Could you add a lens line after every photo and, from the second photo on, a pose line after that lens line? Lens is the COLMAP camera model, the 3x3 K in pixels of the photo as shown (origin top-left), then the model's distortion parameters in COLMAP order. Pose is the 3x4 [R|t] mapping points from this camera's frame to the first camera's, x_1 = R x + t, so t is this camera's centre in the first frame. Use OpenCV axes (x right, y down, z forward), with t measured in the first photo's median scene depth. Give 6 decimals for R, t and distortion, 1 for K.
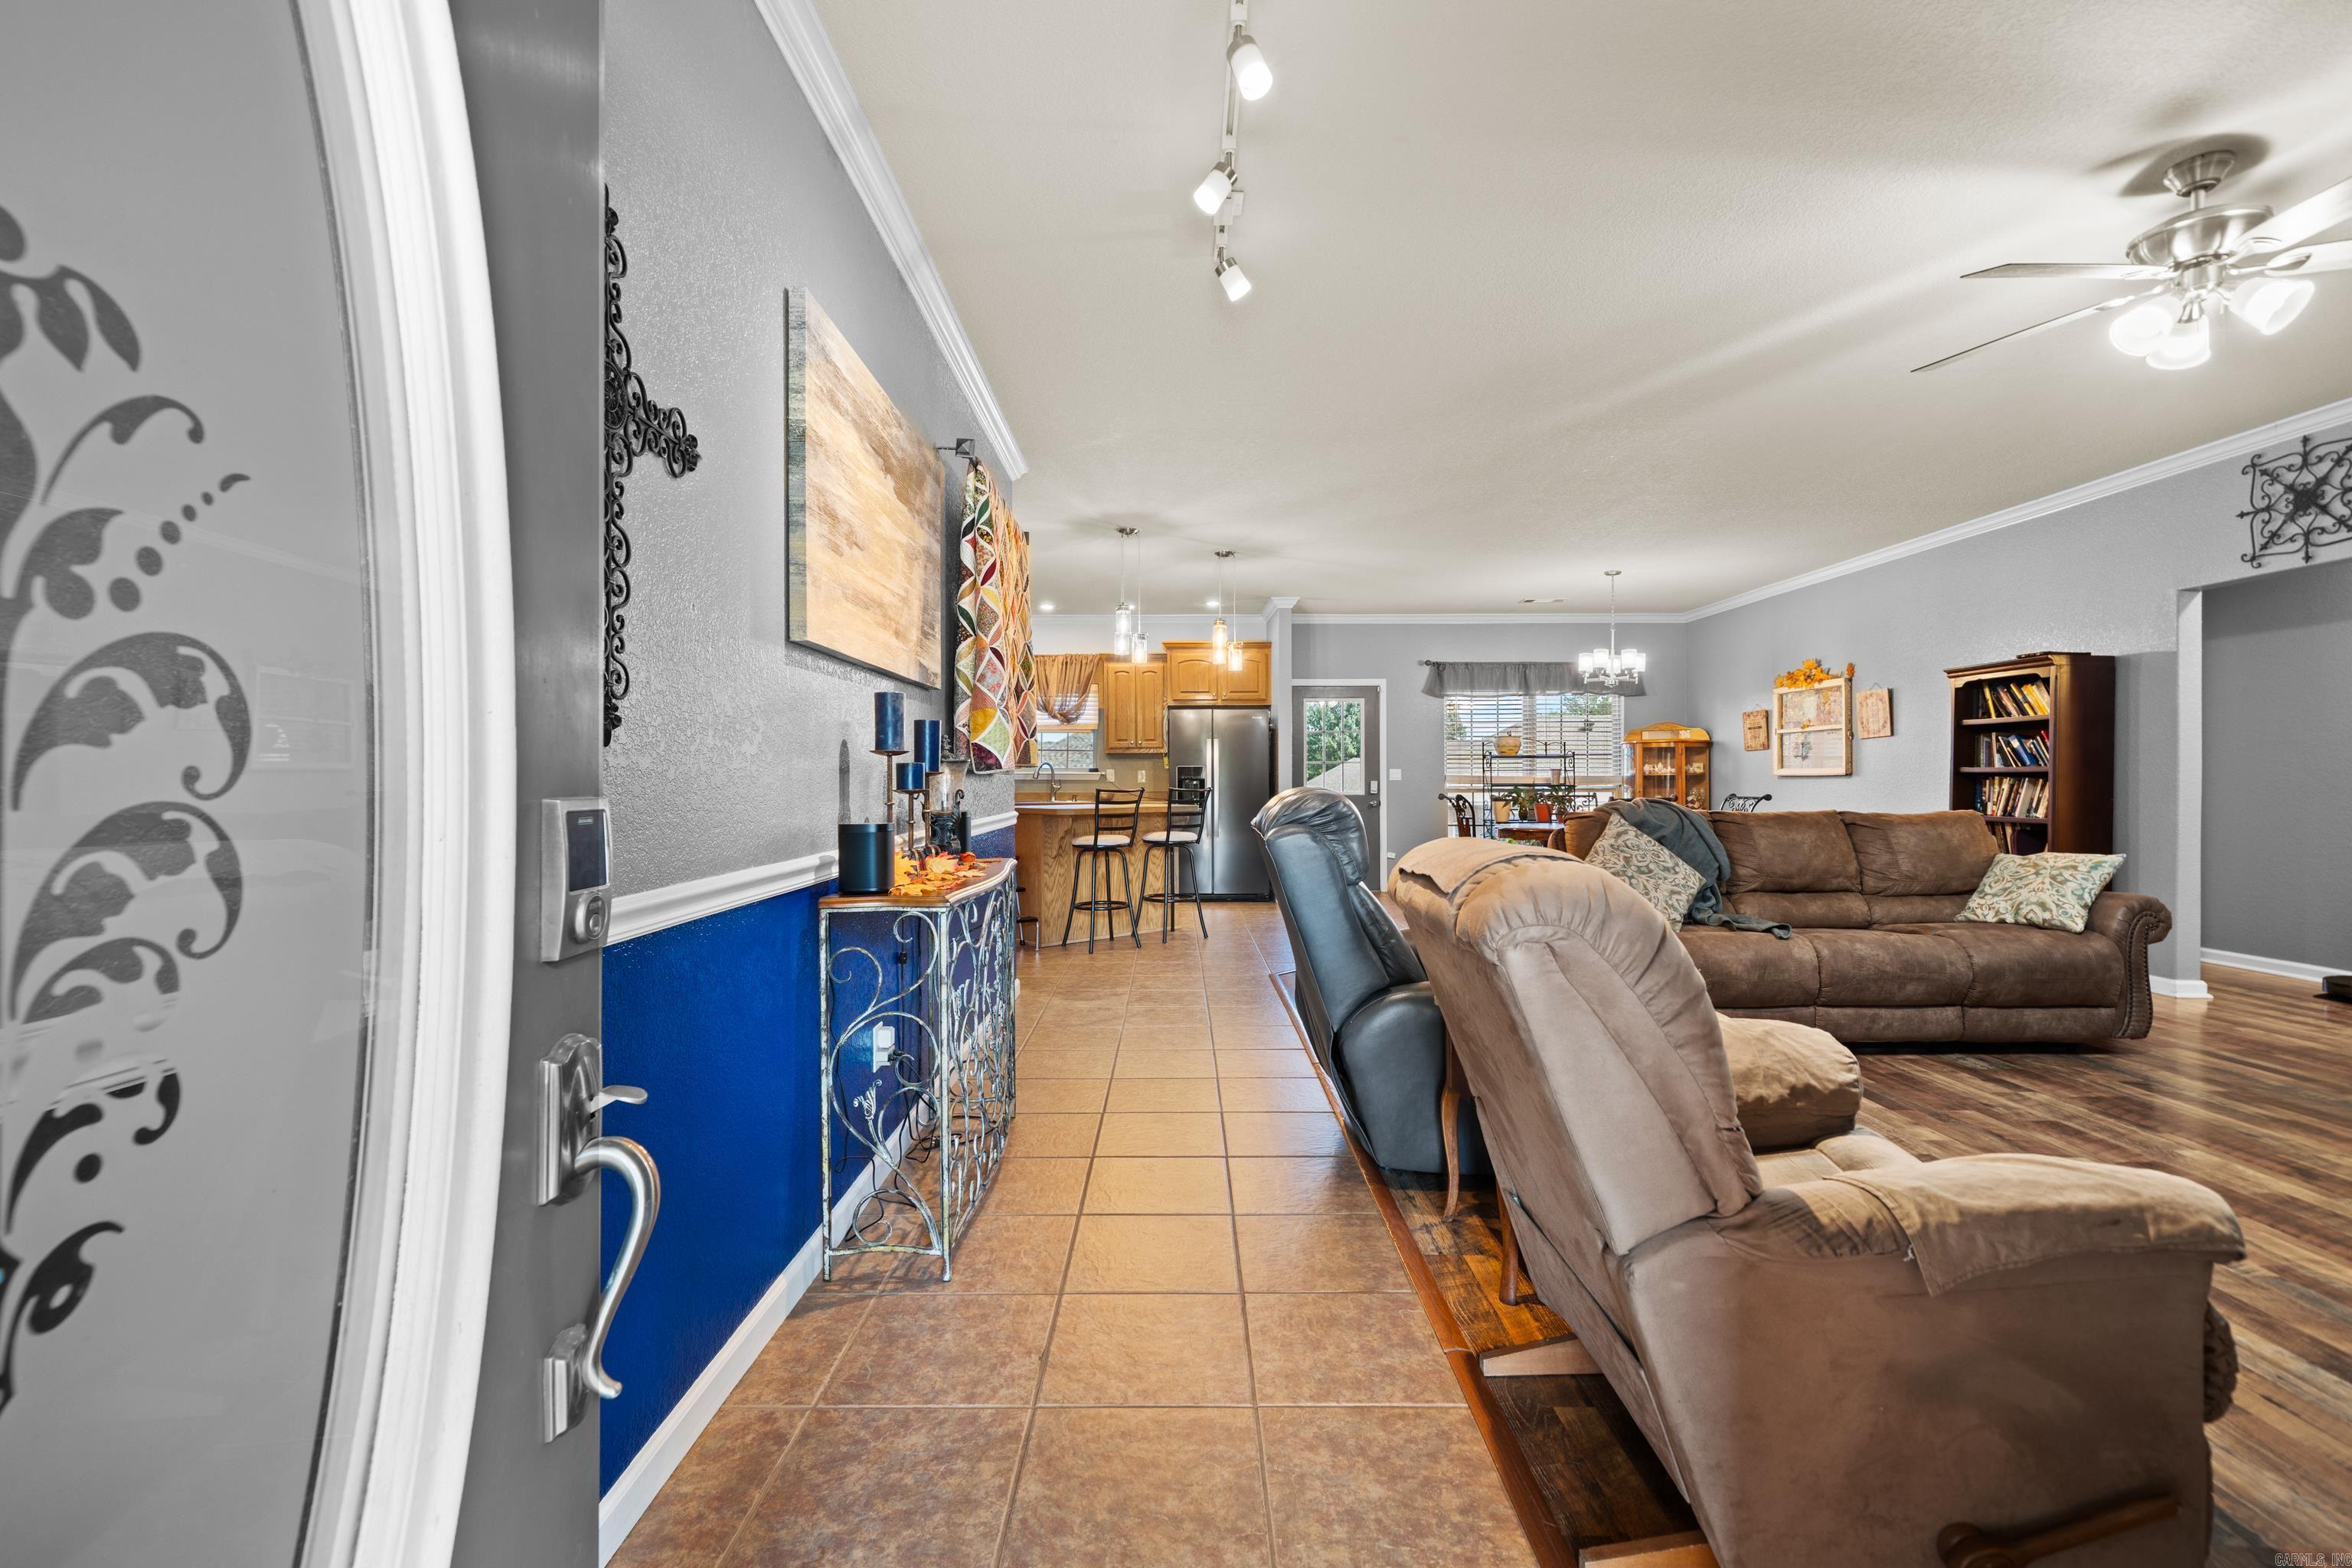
lens RADIAL K [[1028.6, 0, 1167.1], [0, 1028.6, 775.2], [0, 0, 1]] dist [0.000671, 0.000446]
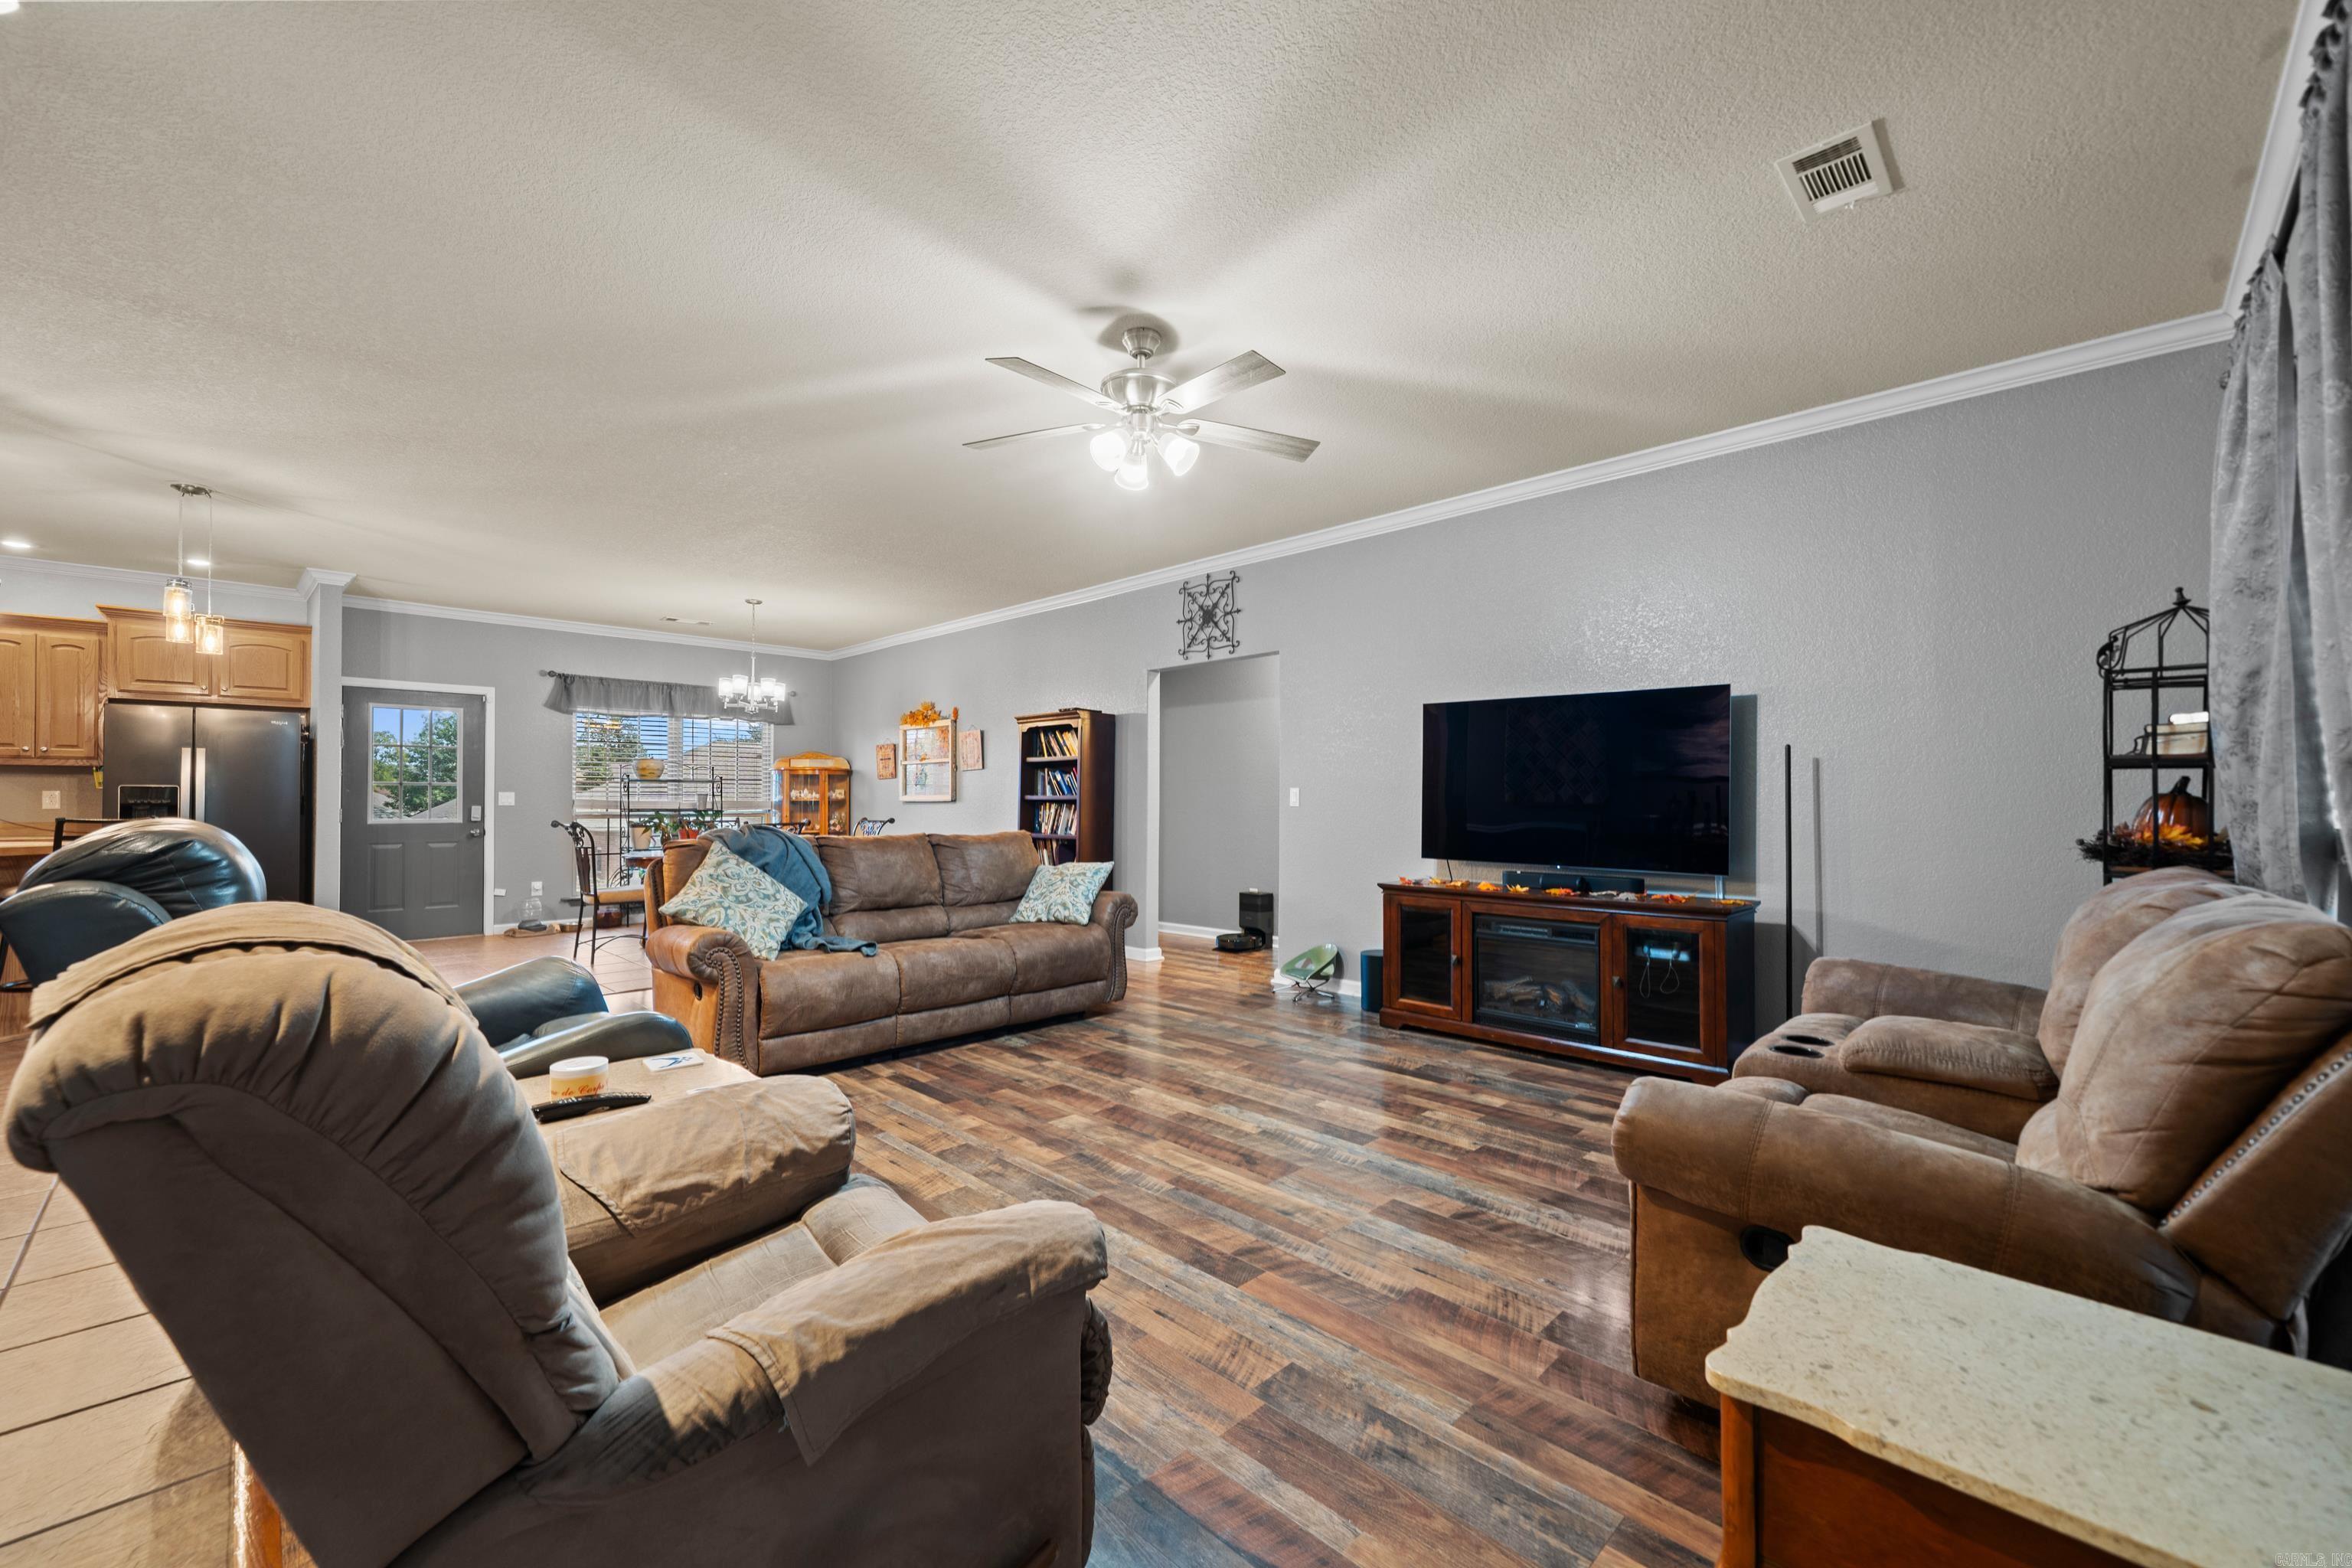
lens RADIAL K [[946.3, 0, 1186.7], [0, 946.3, 789.0], [0, 0, 1]] dist [-0.003019, 0.001221]
pose [[0.697107, 0.011871, 0.716869, 0.109934], [-0.003854, 0.999911, -0.012811, -0.001866], [-0.716957, 0.006168, 0.697090, 0.073858]]
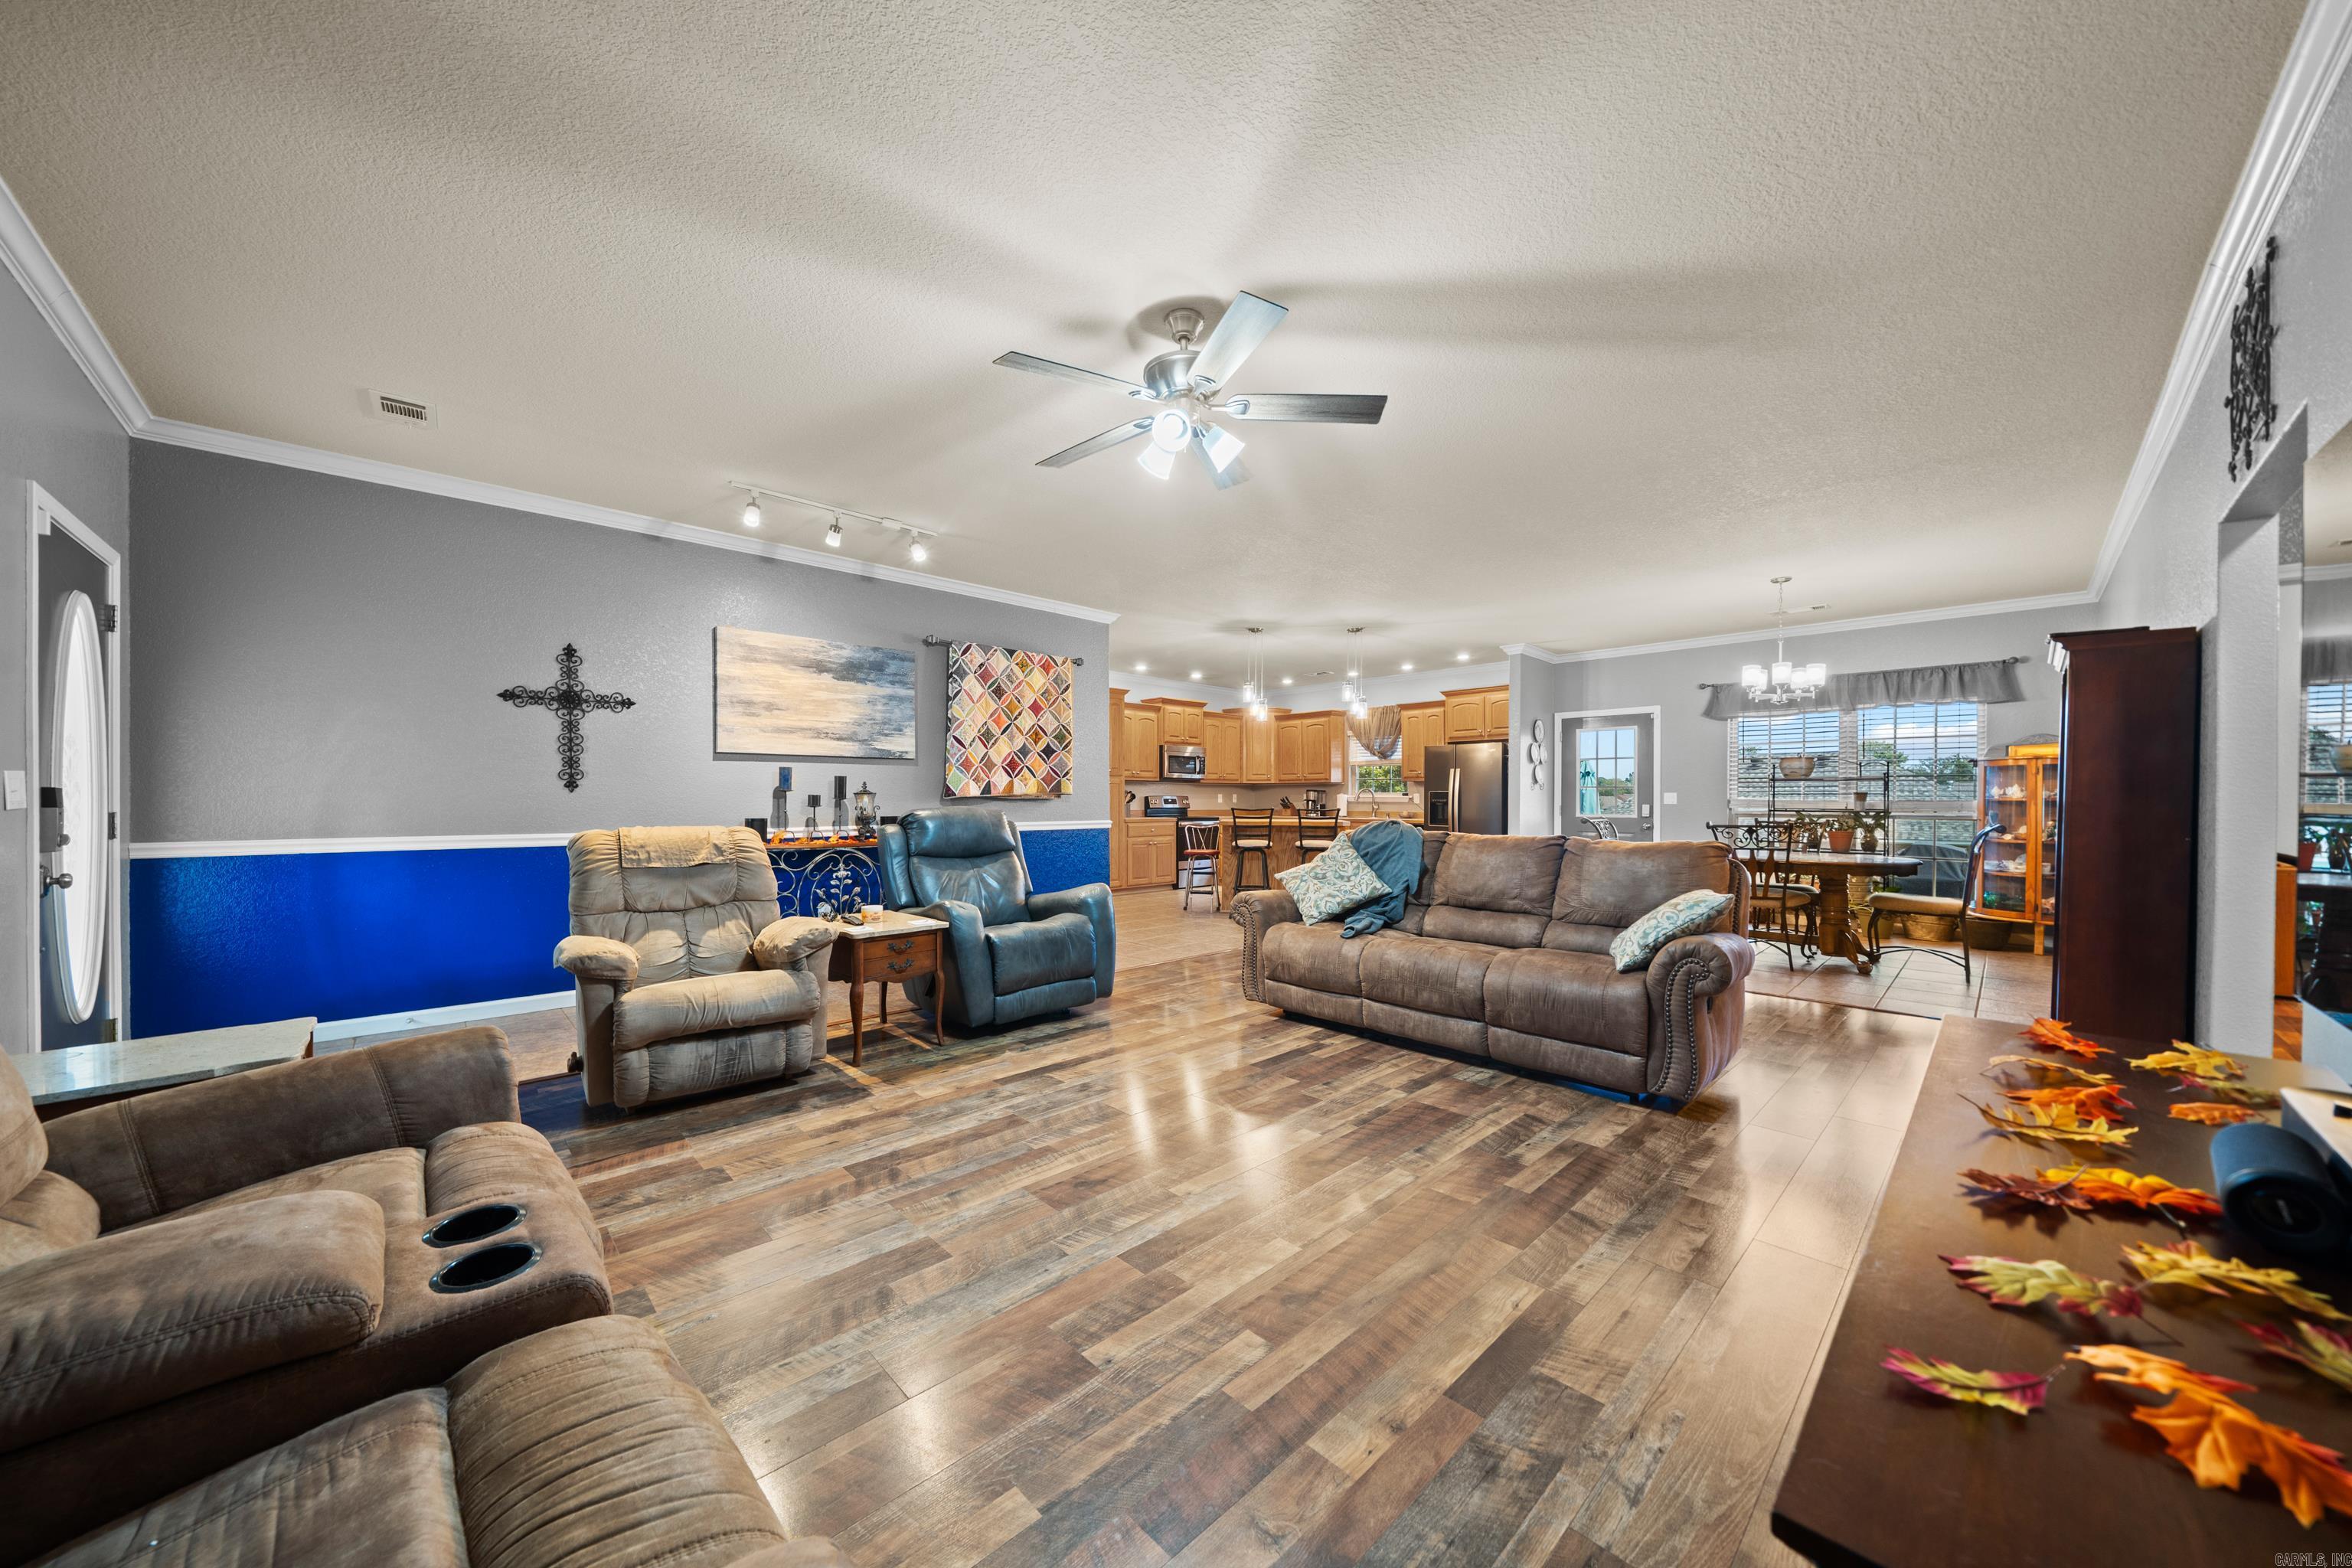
lens RADIAL K [[810.1, 0, 1161.6], [0, 810.1, 805.2], [0, 0, 1]] dist [-0.002349, 0.000028]
pose [[0.688316, 0.008948, -0.725356, 0.998316], [-0.001213, 0.999937, 0.011185, -0.005103], [0.725410, -0.006819, 0.688283, 0.171966]]
